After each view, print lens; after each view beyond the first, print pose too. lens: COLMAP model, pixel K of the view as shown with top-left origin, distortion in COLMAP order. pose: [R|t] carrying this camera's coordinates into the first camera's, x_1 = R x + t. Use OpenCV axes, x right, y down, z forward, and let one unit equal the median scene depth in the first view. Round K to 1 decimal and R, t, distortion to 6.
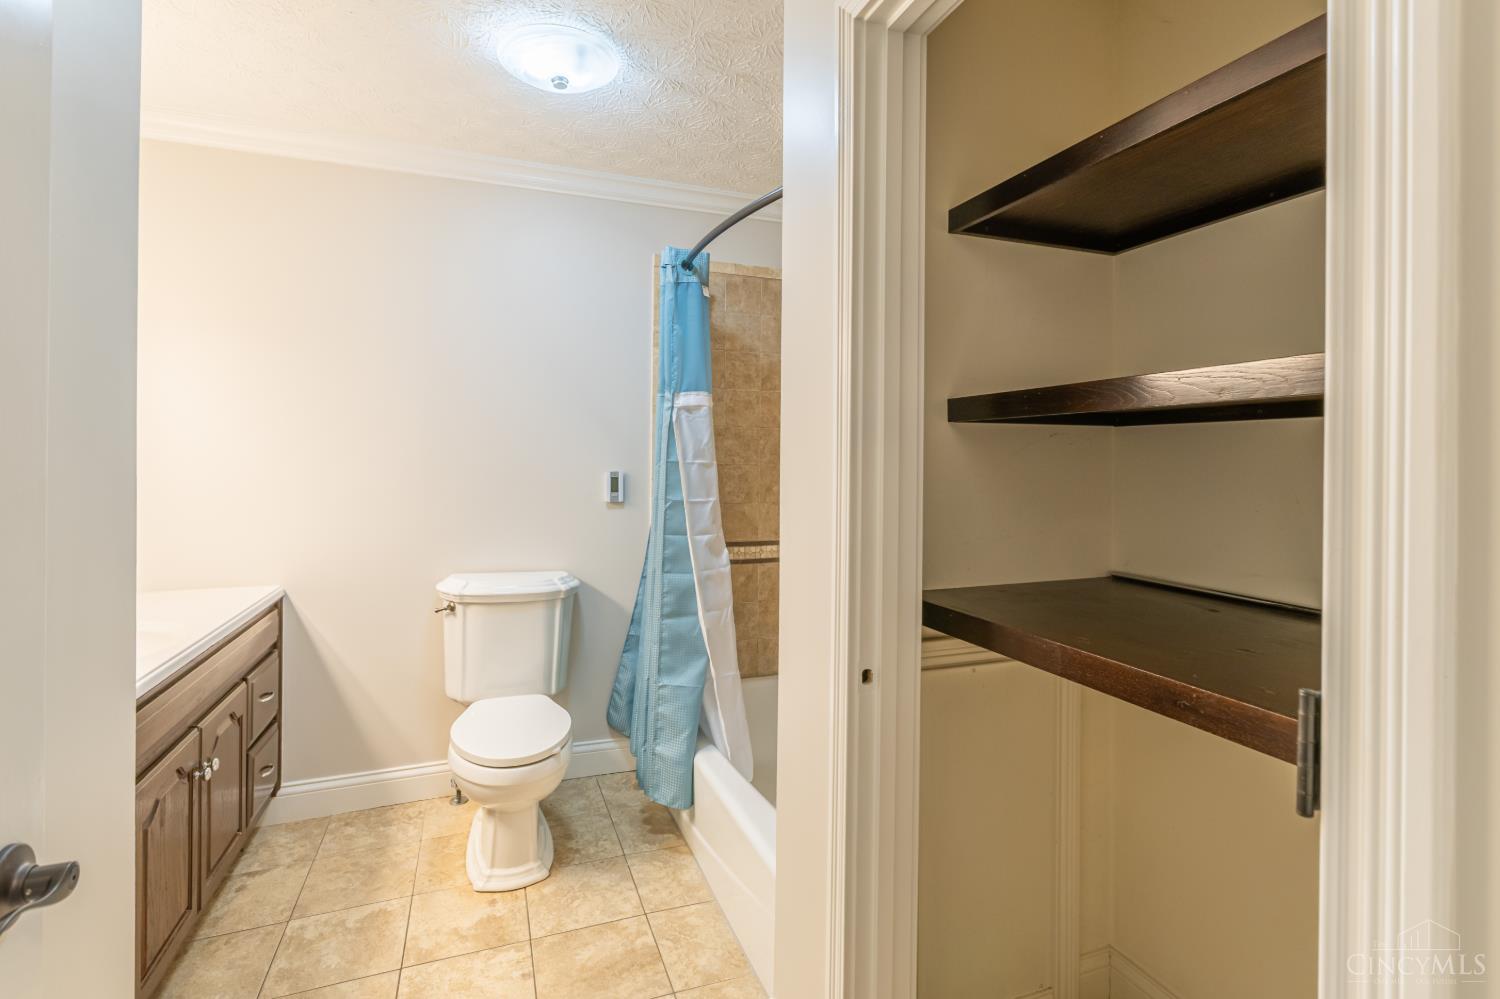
lens RADIAL K [[684.1, 0, 741.6], [0, 684.1, 459.3], [0, 0, 1]] dist [0.001861, -0.000649]
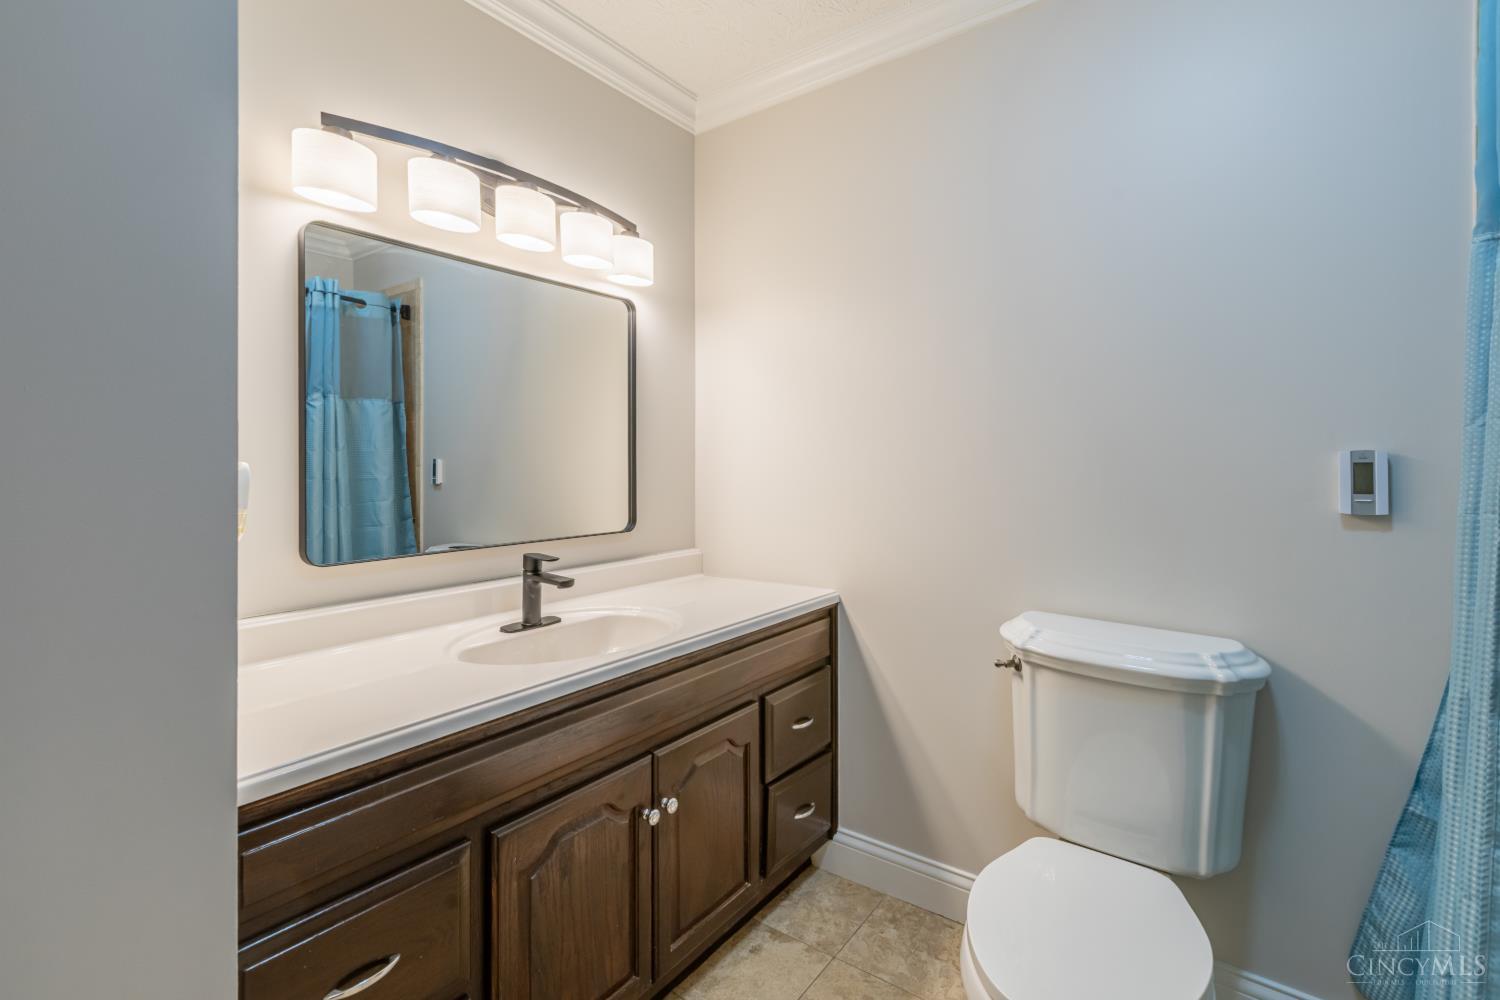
lens RADIAL K [[684.1, 0, 752.4], [0, 684.1, 459.8], [0, 0, 1]] dist [0.001861, -0.000649]
pose [[0.550413, -0.009656, -0.834837, -0.026299], [0.003469, 0.999951, -0.009279, 0.031123], [0.834885, 0.002211, 0.550420, 0.443918]]
